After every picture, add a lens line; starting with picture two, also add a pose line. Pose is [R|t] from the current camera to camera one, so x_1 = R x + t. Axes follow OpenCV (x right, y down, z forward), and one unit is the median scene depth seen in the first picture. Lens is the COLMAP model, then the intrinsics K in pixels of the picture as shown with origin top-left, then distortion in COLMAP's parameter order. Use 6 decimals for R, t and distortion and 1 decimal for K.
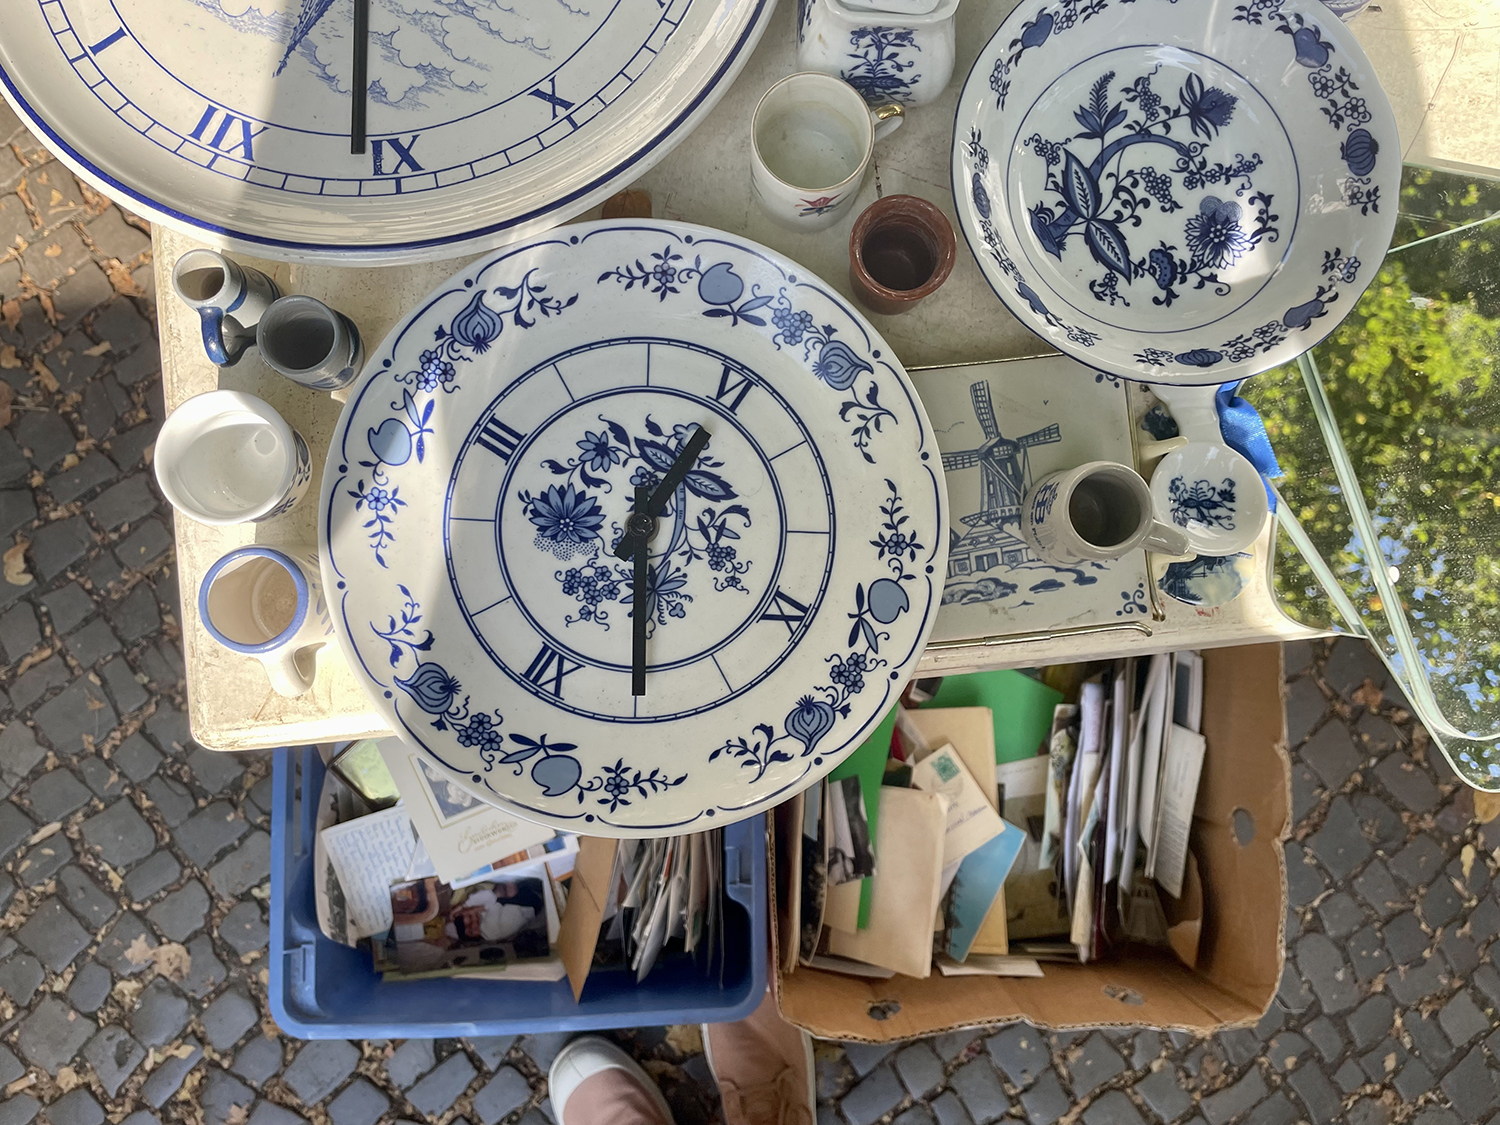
lens RADIAL K [[1129.9, 0, 745.8], [0, 1129.9, 562.6], [0, 0, 1]] dist [0.053250, -0.088831]
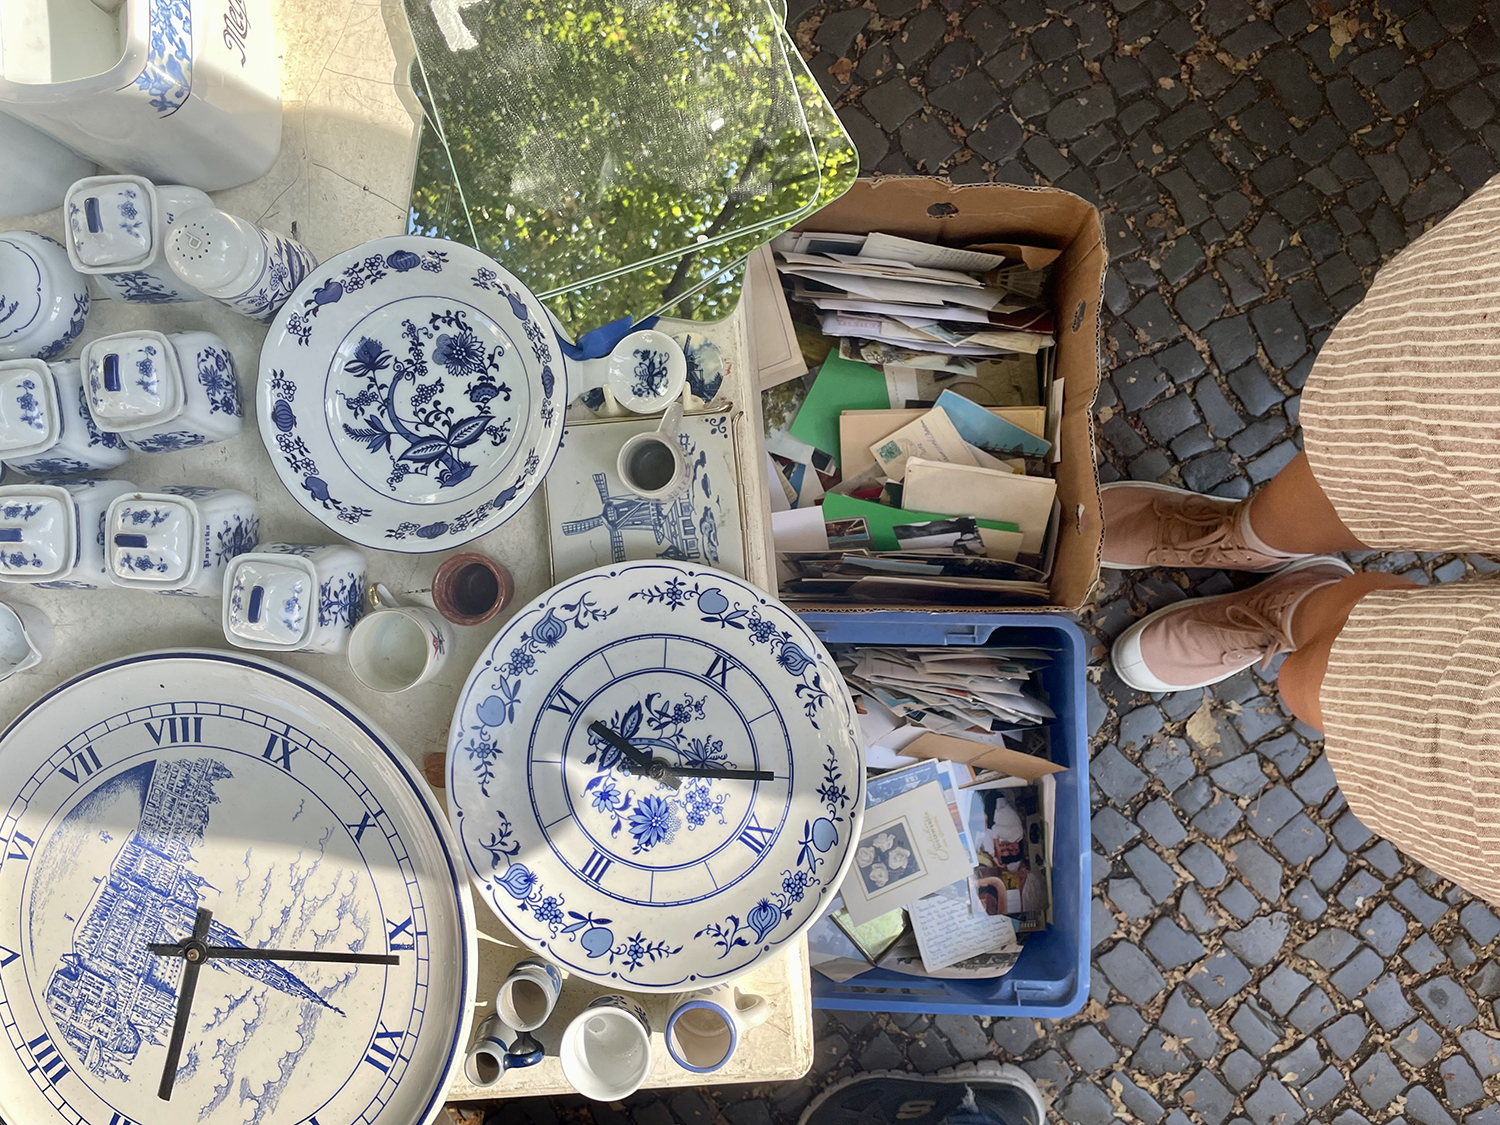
lens RADIAL K [[1129.9, 0, 753.2], [0, 1129.9, 561.0], [0, 0, 1]] dist [0.053250, -0.088831]
pose [[0.019362, -0.999283, -0.032534, 0.215403], [0.999800, 0.019191, 0.005551, 0.072880], [-0.004922, -0.032635, 0.999455, -0.421208]]
